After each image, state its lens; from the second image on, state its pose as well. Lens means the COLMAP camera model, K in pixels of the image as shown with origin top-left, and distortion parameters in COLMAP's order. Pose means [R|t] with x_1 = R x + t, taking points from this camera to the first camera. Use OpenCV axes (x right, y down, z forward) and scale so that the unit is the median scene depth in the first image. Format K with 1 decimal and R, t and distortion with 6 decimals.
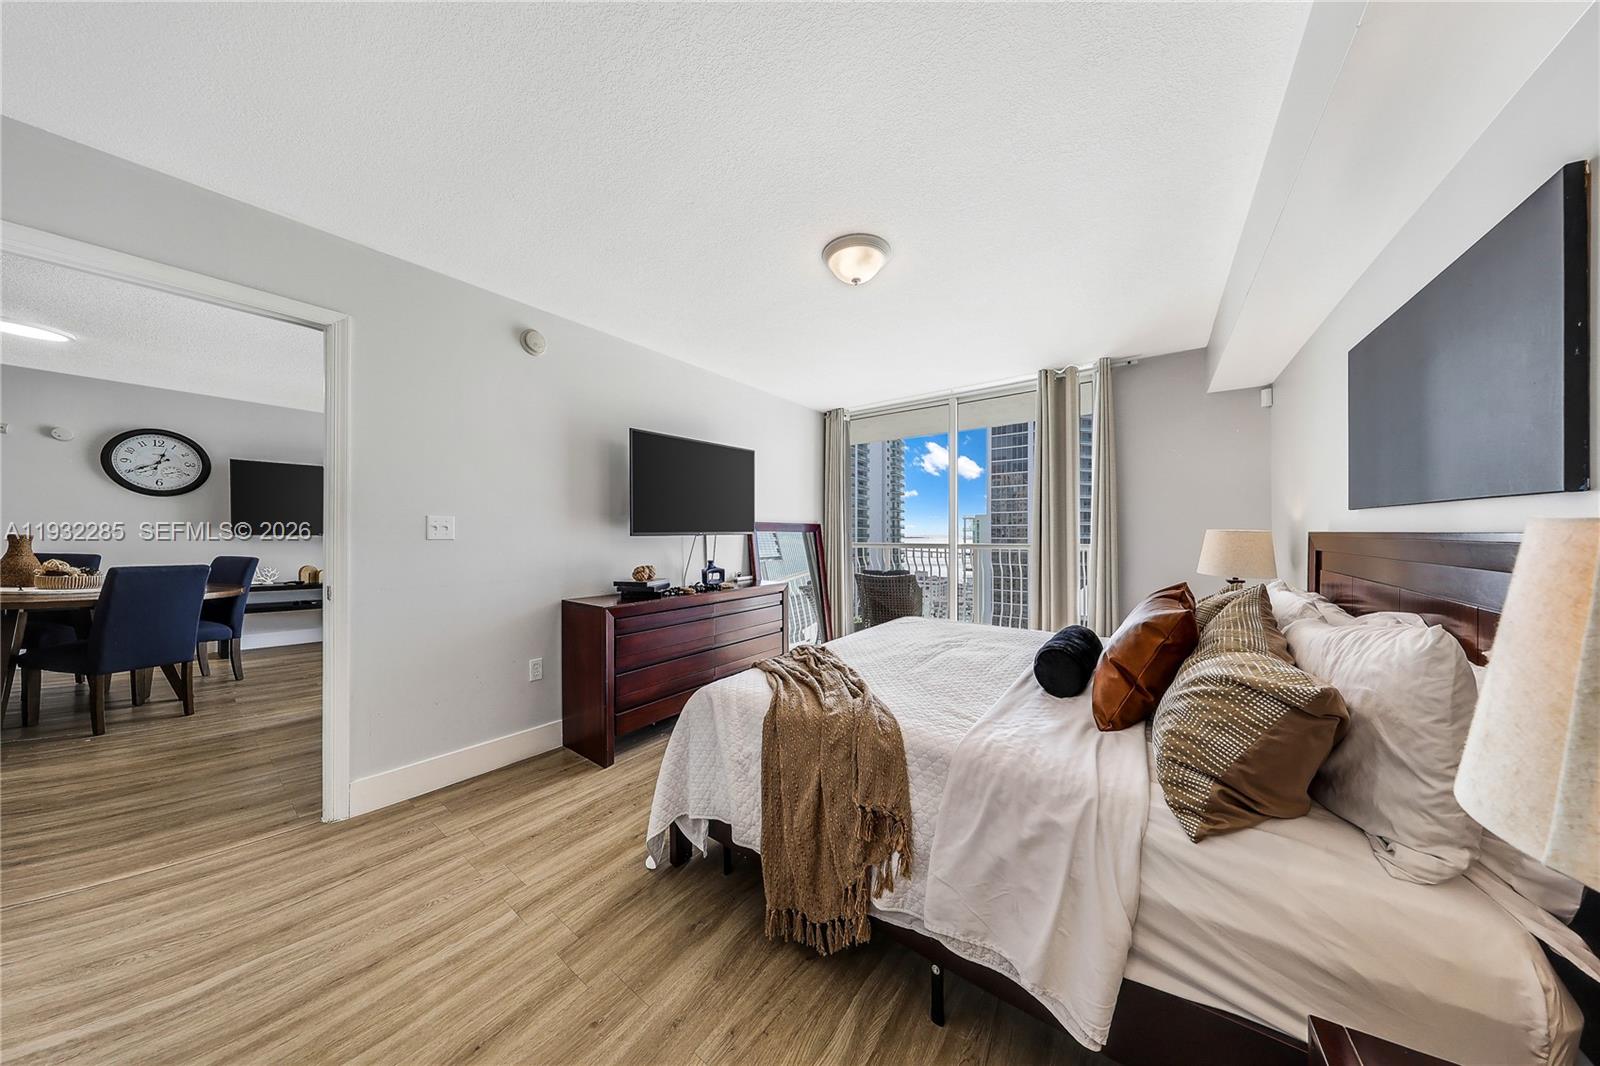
lens RADIAL K [[482.7, 0, 799.3], [0, 482.7, 526.9], [0, 0, 1]] dist [-0.000667, -0.000005]
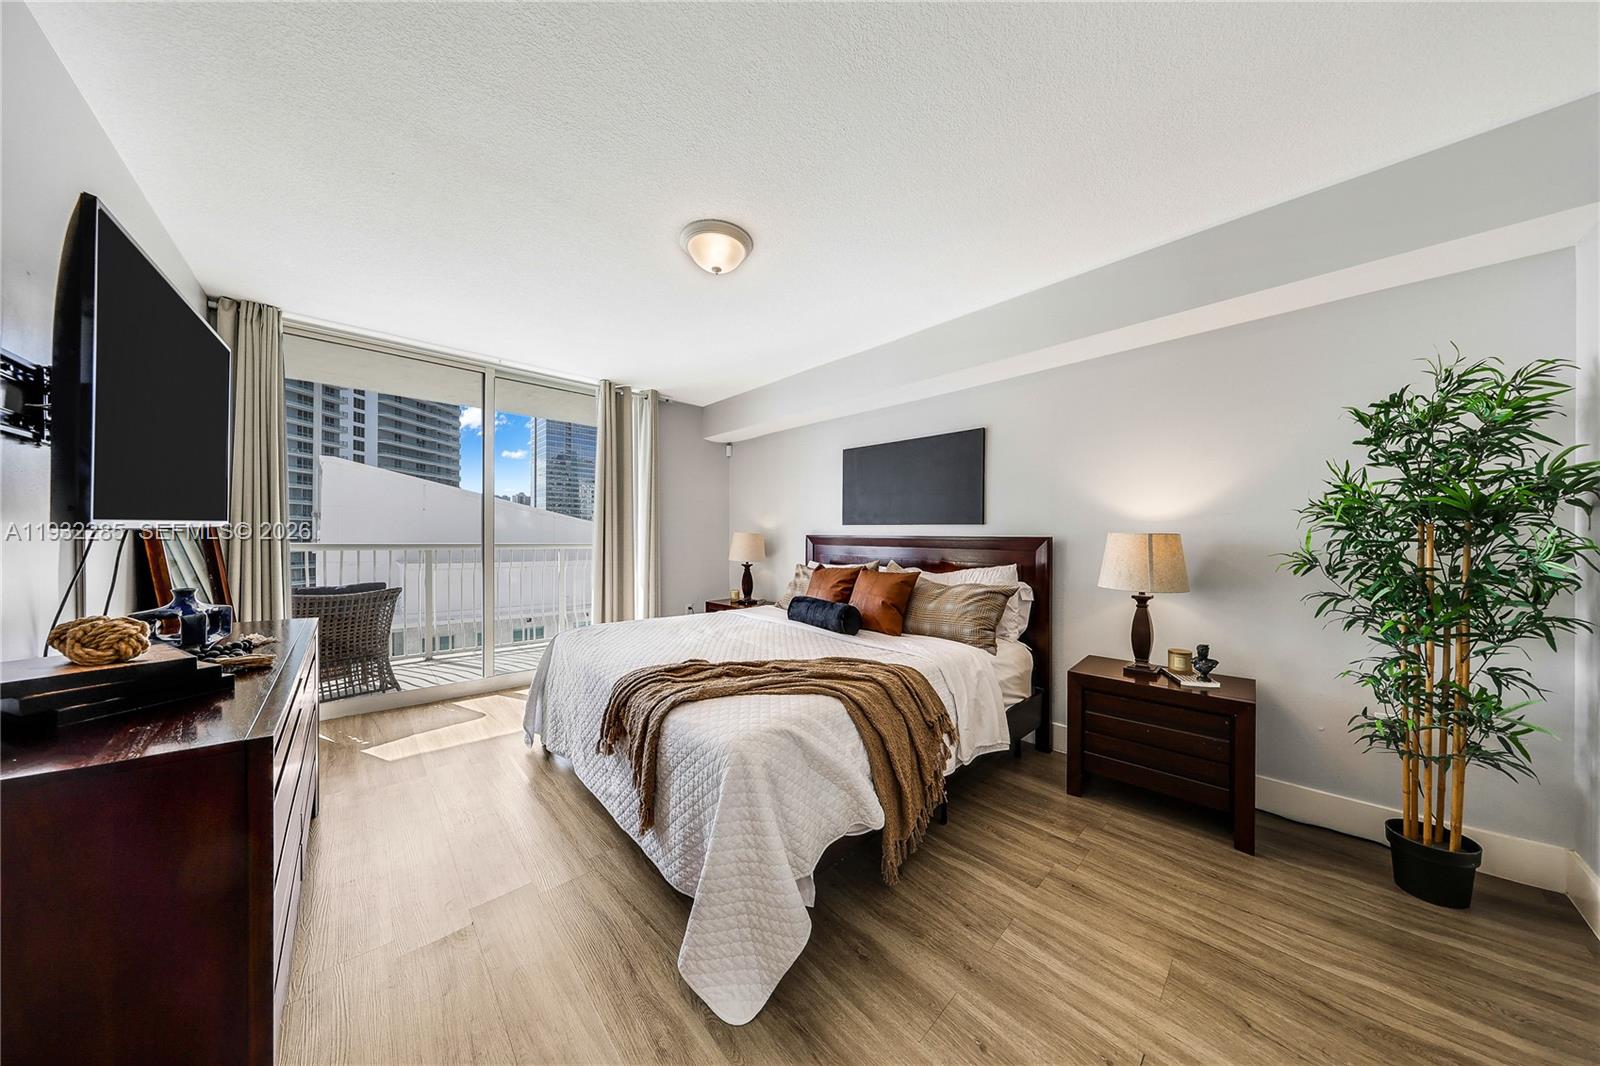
lens RADIAL K [[470.6, 0, 800.0], [0, 470.6, 533.0], [0, 0, 1]] dist [0.000537, 0.000026]
pose [[0.166986, 0.005484, 0.985944, -0.976494], [-0.020808, 0.999781, -0.002037, 0.016936], [-0.985740, -0.020176, 0.167063, 0.846455]]
